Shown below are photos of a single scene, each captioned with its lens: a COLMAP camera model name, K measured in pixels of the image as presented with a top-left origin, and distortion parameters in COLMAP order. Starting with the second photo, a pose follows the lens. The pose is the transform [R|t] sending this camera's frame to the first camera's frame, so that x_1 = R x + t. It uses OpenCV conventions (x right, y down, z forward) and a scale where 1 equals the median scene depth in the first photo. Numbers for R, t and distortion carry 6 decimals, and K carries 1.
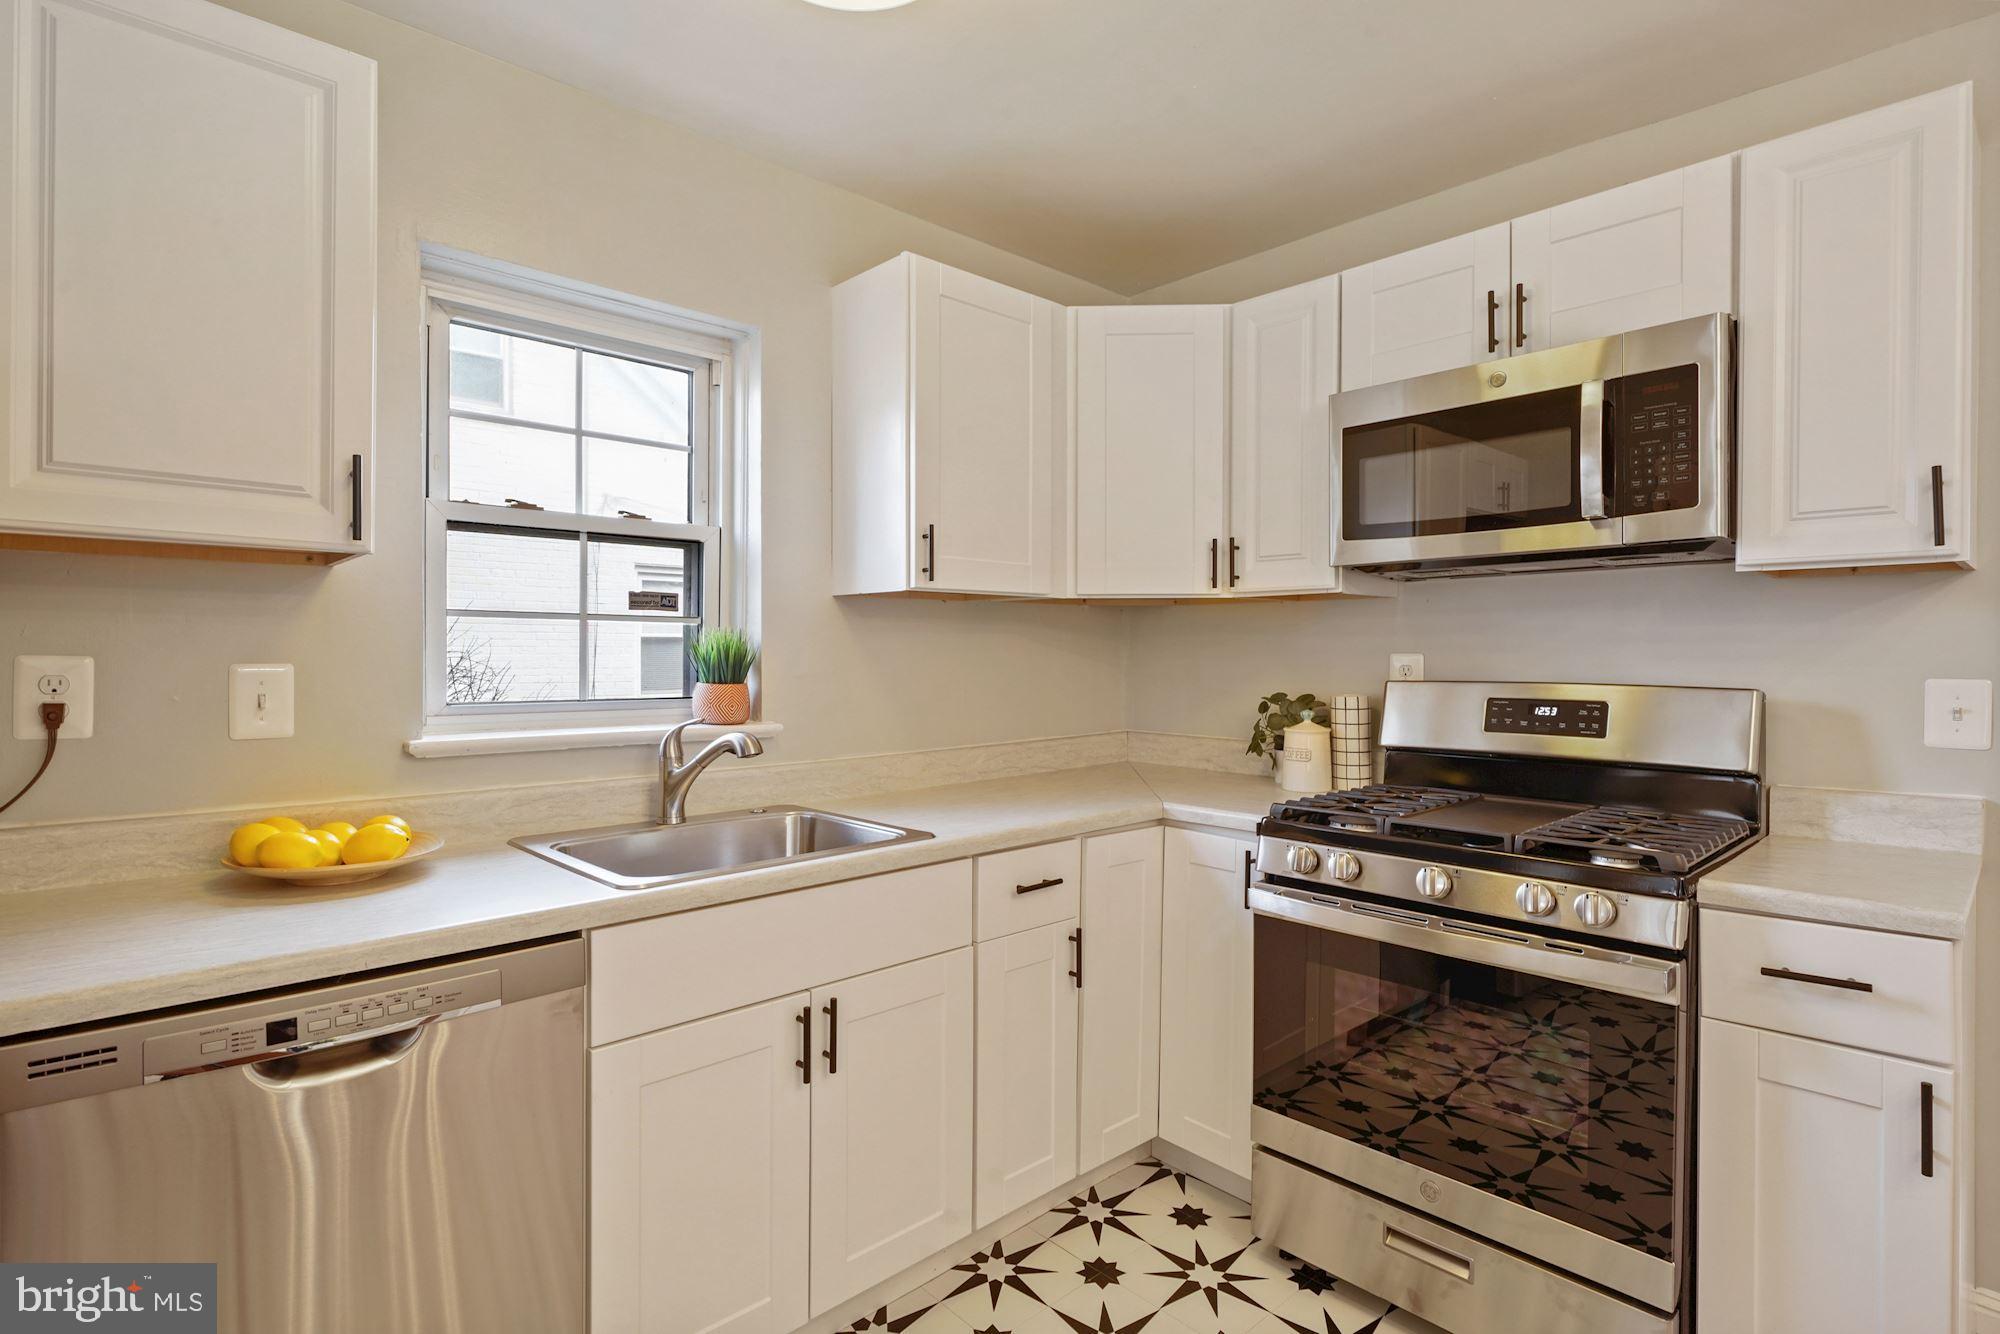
lens RADIAL K [[1001.0, 0, 1000.0], [0, 1001.0, 667.0], [0, 0, 1]] dist [0.002078, 0.000340]
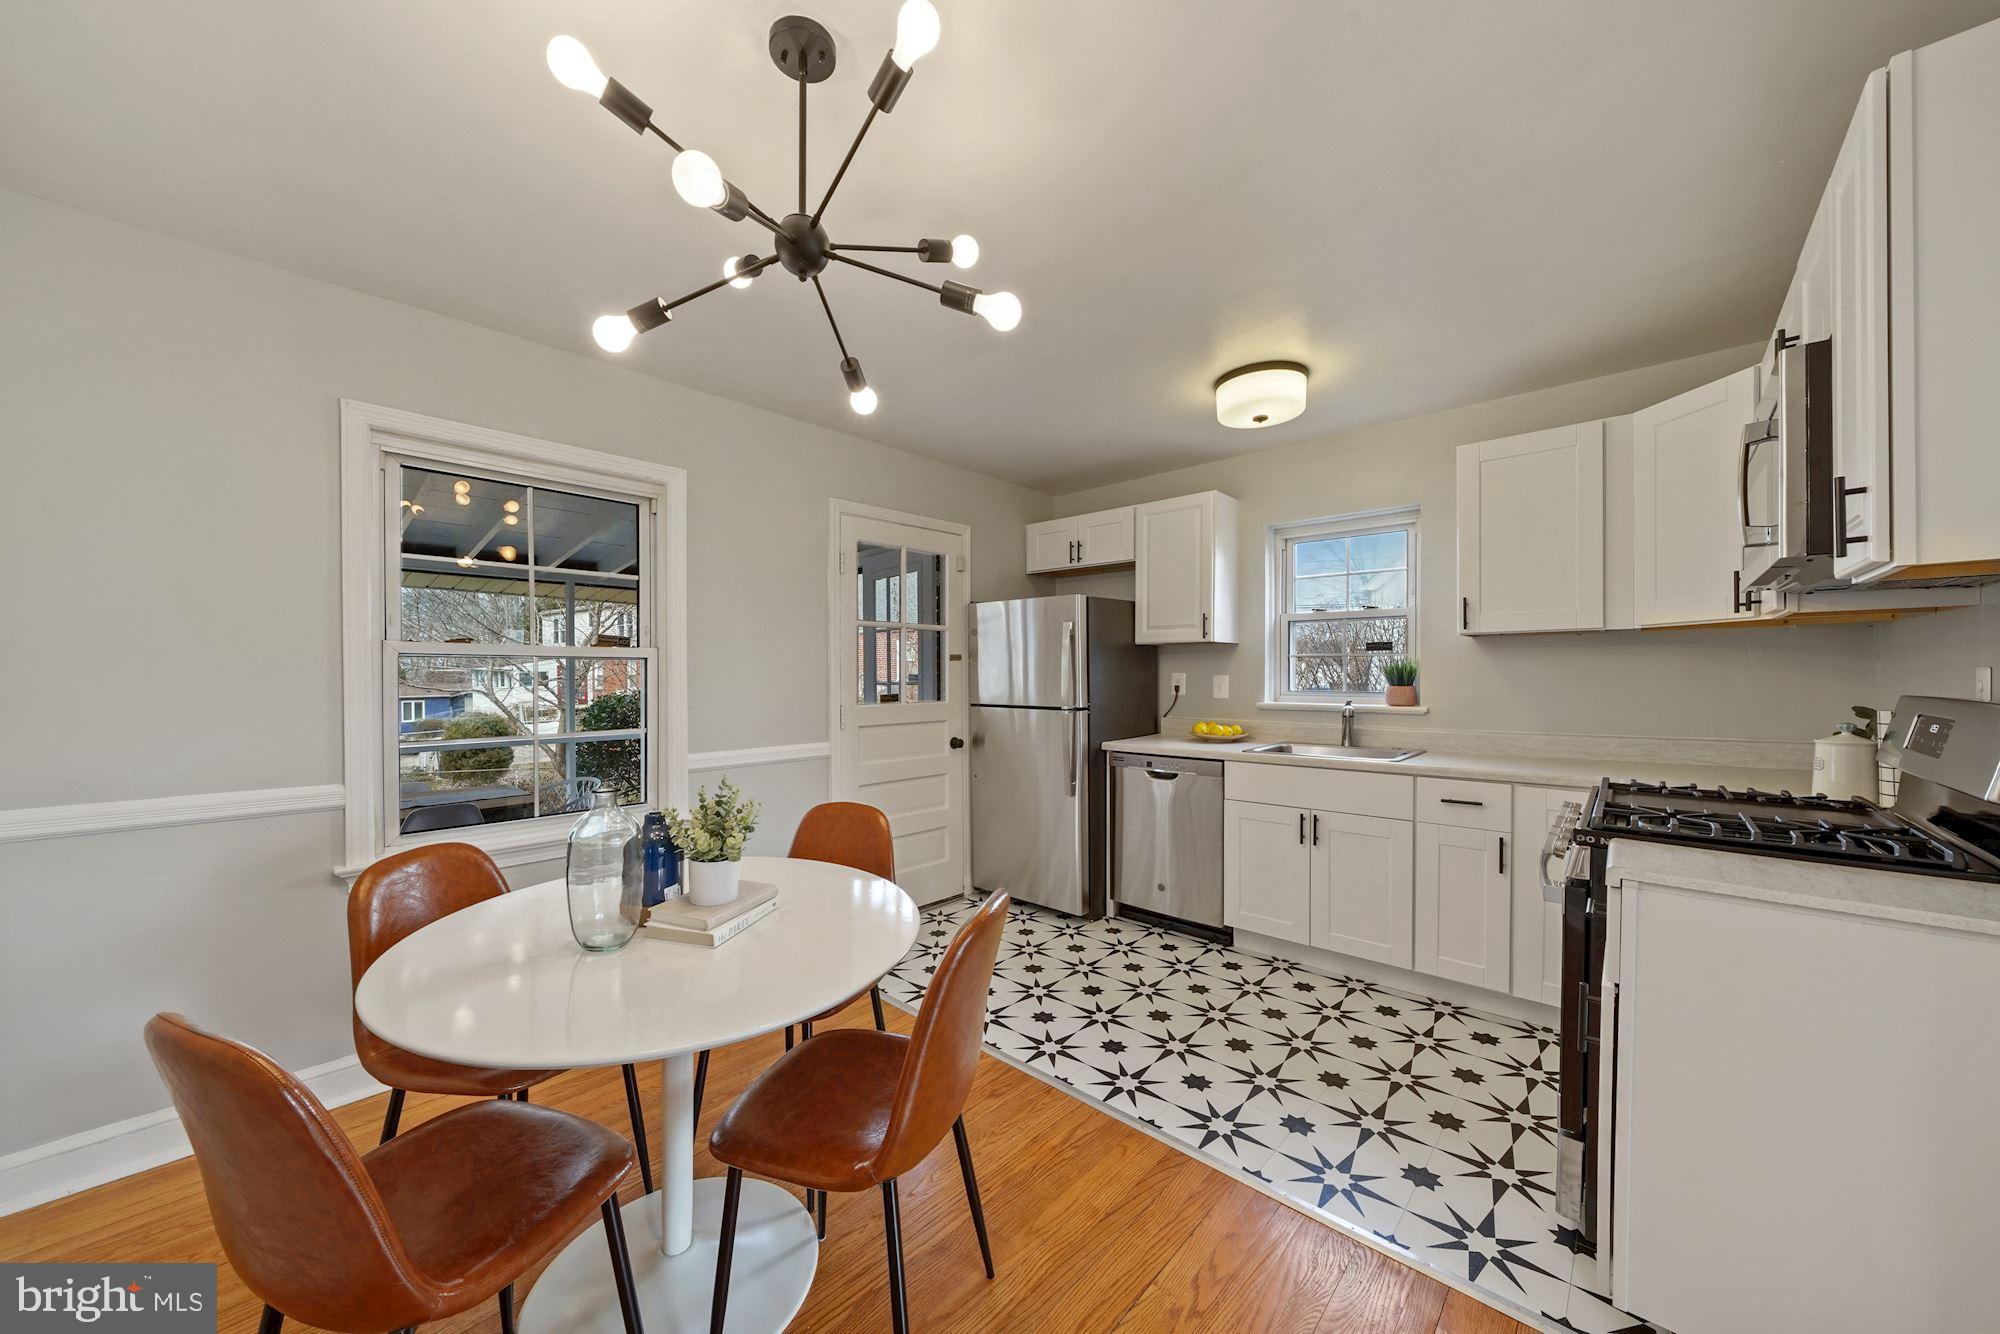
lens RADIAL K [[687.8, 0, 1000.0], [0, 687.8, 667.0], [0, 0, 1]] dist [-0.001658, -0.000279]
pose [[0.083507, -0.010002, -0.996457, 1.228847], [-0.008601, 0.999905, -0.010758, 0.000405], [0.996470, 0.009469, 0.083413, 0.090905]]
